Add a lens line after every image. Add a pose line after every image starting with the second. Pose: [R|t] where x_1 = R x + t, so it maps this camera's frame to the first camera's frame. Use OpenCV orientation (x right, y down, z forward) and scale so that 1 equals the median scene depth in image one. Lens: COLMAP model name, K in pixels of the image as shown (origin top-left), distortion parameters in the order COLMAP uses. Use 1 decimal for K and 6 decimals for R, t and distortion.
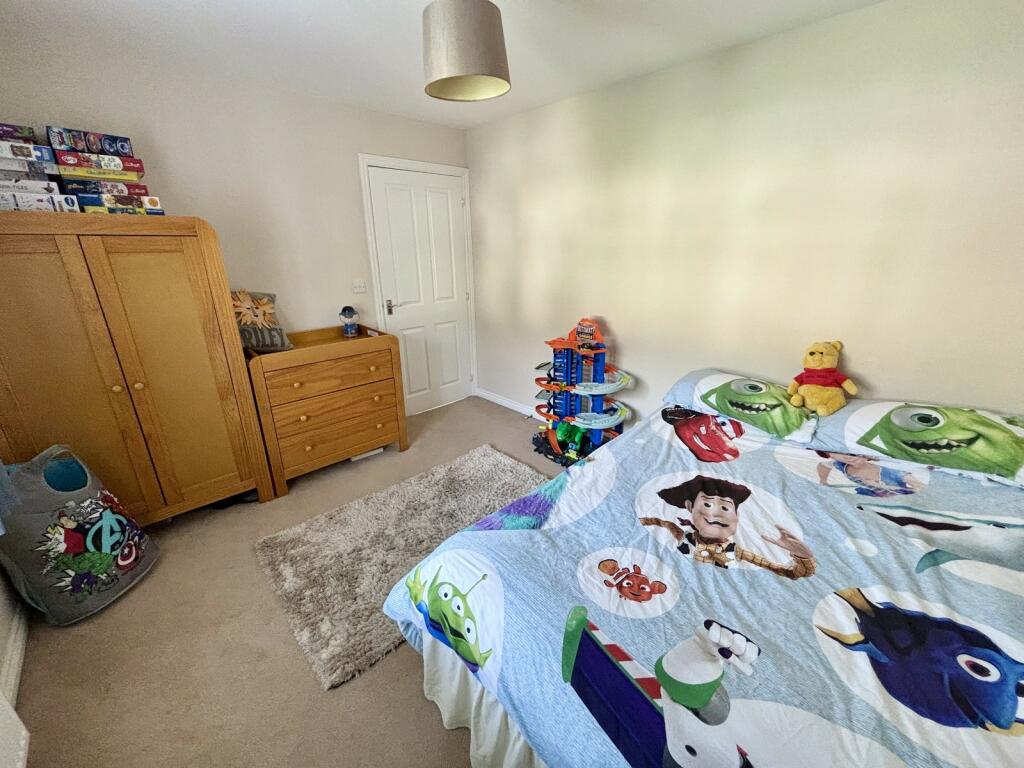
lens RADIAL K [[411.5, 0, 510.5], [0, 411.5, 380.8], [0, 0, 1]] dist [0.004427, -0.001350]
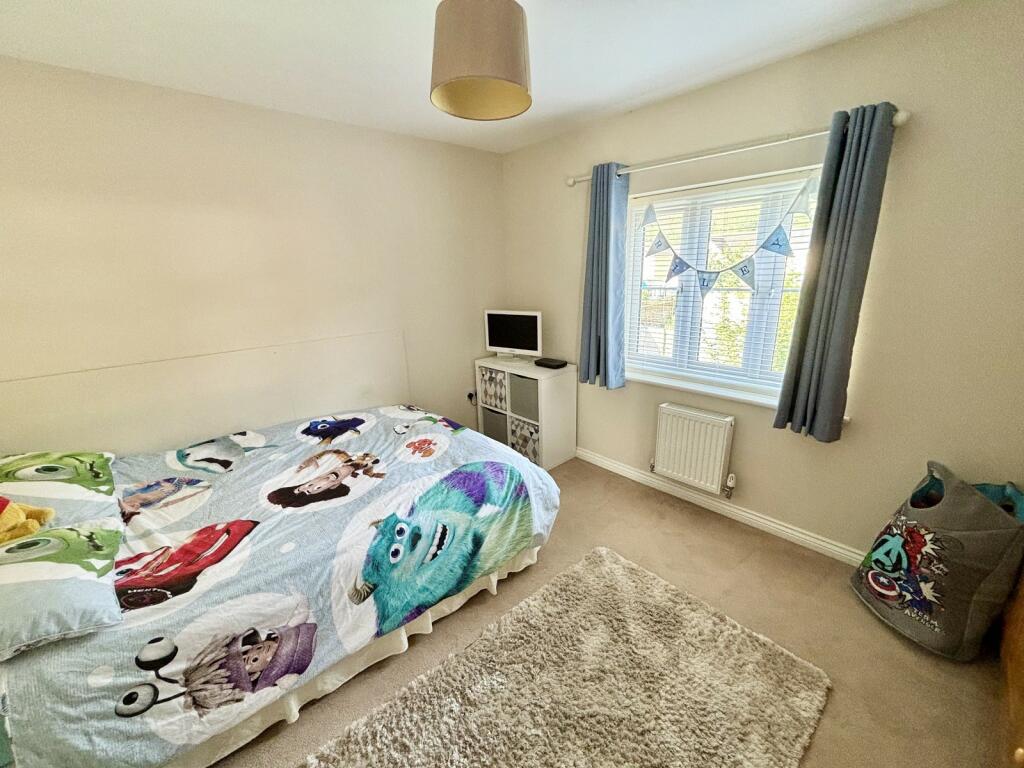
lens RADIAL K [[411.5, 0, 510.1], [0, 411.5, 383.0], [0, 0, 1]] dist [0.004427, -0.001350]
pose [[-0.998576, 0.032462, 0.042340, -0.174582], [0.050787, 0.821481, 0.567970, -0.684332], [-0.016344, 0.569311, -0.821960, 1.959954]]
